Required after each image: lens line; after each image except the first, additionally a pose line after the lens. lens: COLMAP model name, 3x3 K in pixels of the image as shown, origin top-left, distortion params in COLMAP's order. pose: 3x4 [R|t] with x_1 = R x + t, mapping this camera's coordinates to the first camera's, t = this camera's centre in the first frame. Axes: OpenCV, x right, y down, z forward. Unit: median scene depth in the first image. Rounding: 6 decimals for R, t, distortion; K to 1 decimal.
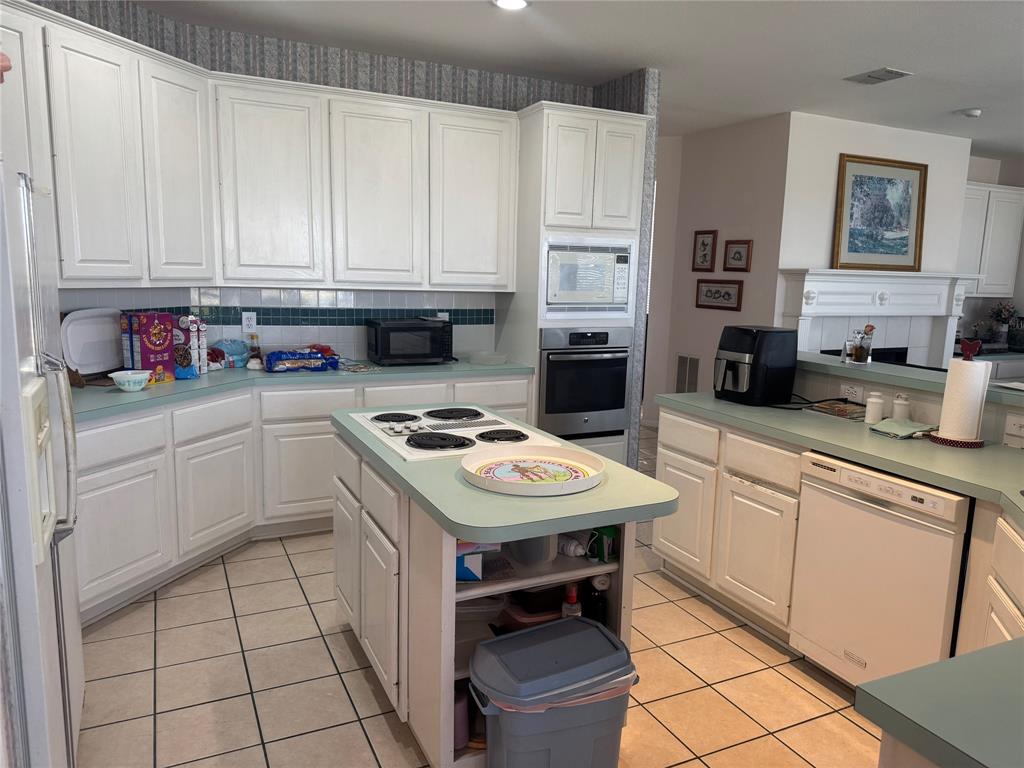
lens RADIAL K [[725.6, 0, 508.0], [0, 725.6, 385.5], [0, 0, 1]] dist [0.056074, -0.089995]
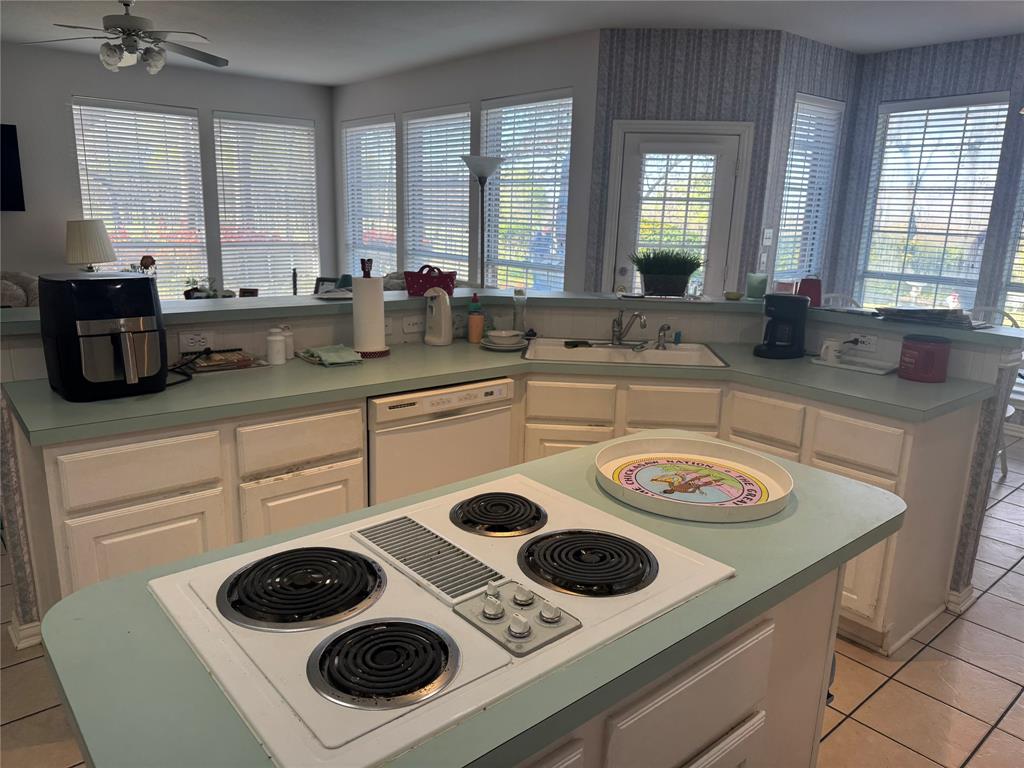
lens RADIAL K [[725.6, 0, 506.3], [0, 725.6, 384.5], [0, 0, 1]] dist [0.056074, -0.089995]
pose [[-0.256421, -0.254754, 0.932389, -0.497269], [0.119468, 0.948891, 0.292118, -0.182089], [-0.959154, 0.186296, -0.212881, 1.104404]]
